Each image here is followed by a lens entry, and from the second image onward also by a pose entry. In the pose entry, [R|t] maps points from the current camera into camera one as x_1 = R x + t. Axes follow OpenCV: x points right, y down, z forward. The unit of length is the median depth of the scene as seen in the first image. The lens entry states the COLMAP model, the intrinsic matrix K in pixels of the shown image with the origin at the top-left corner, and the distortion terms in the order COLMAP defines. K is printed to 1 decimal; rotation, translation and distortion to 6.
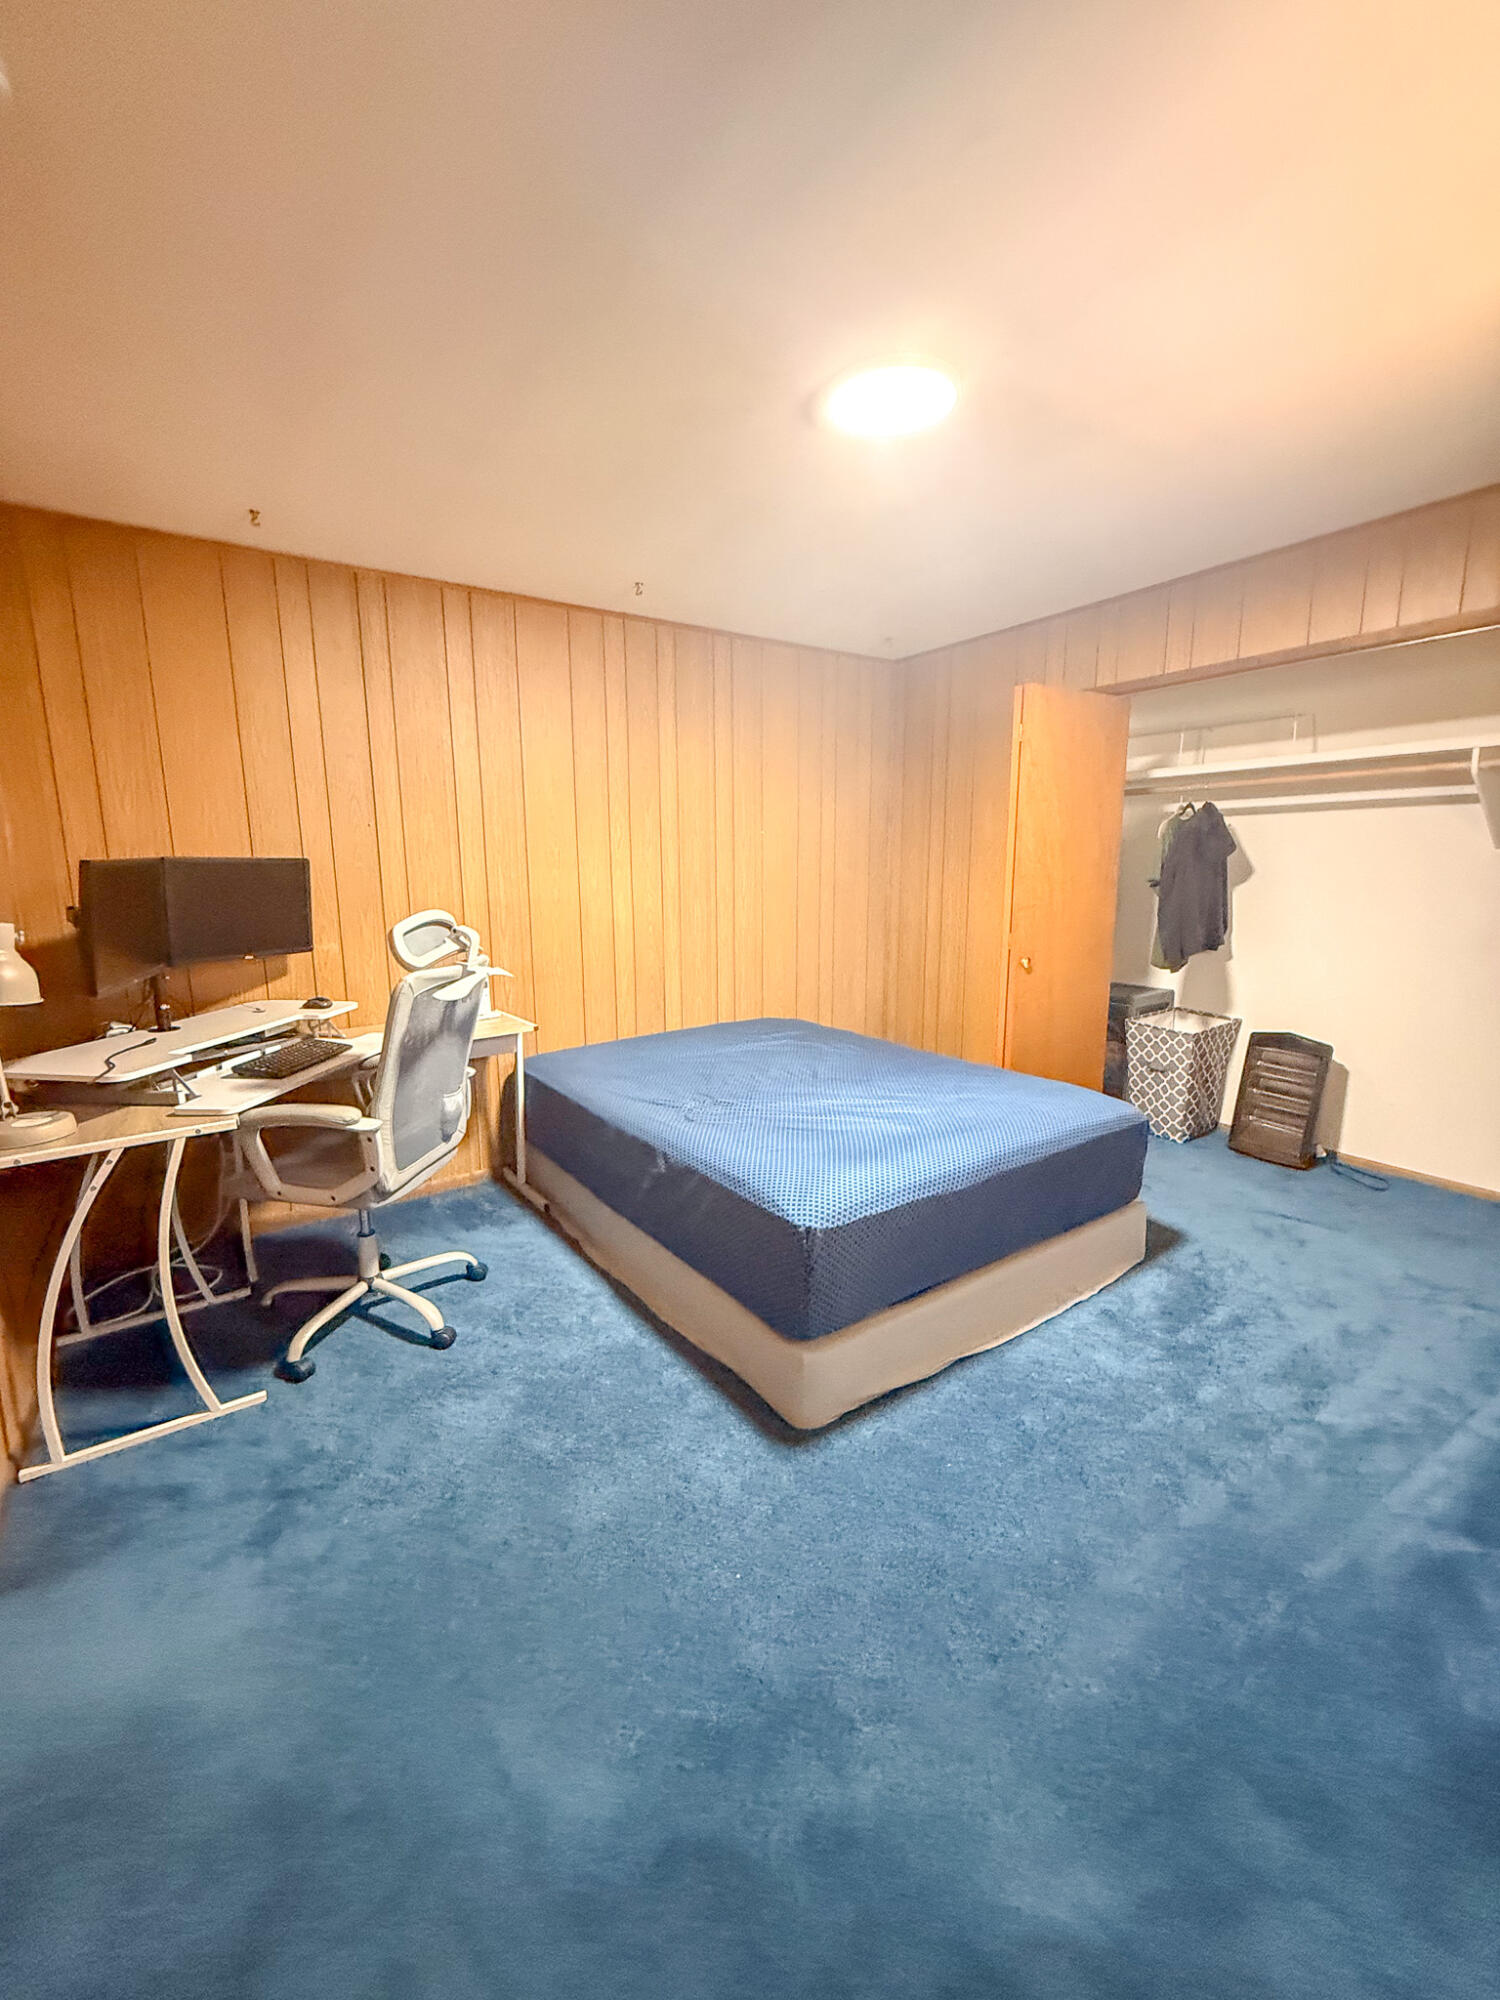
lens RADIAL K [[798.8, 0, 746.6], [0, 798.8, 995.6], [0, 0, 1]] dist [-0.001160, 0.000147]
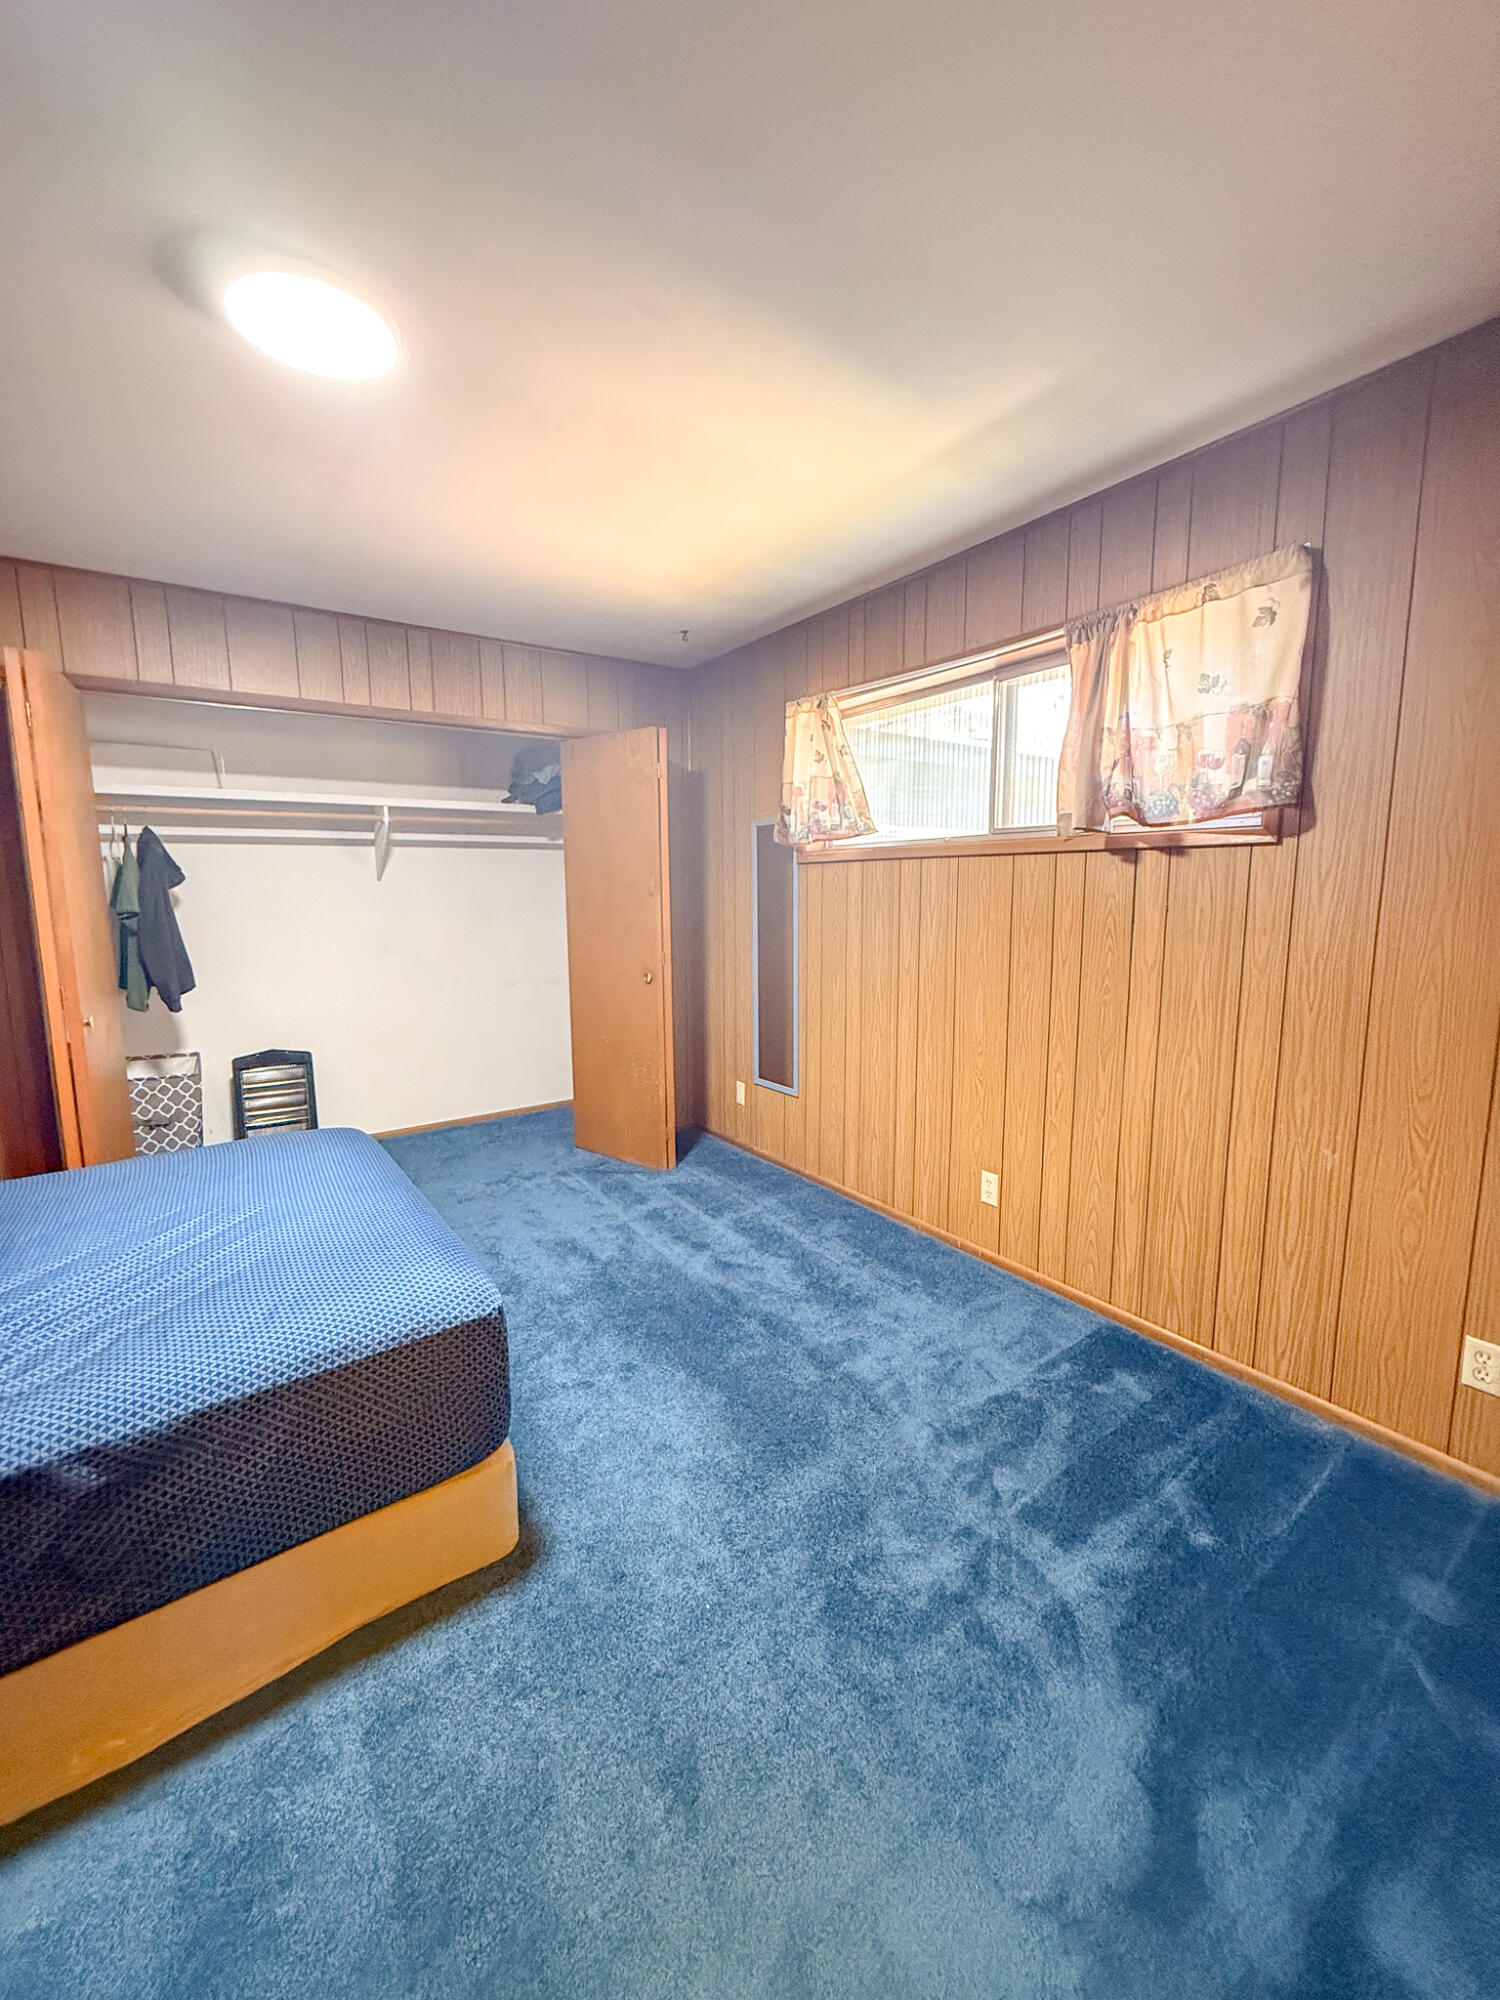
lens RADIAL K [[798.8, 0, 746.6], [0, 798.8, 995.6], [0, 0, 1]] dist [-0.001160, 0.000147]
pose [[-0.022359, -0.124621, 0.991952, -0.470370], [0.173037, 0.976744, 0.126610, -0.060896], [-0.984661, 0.174476, -0.000275, 0.441951]]
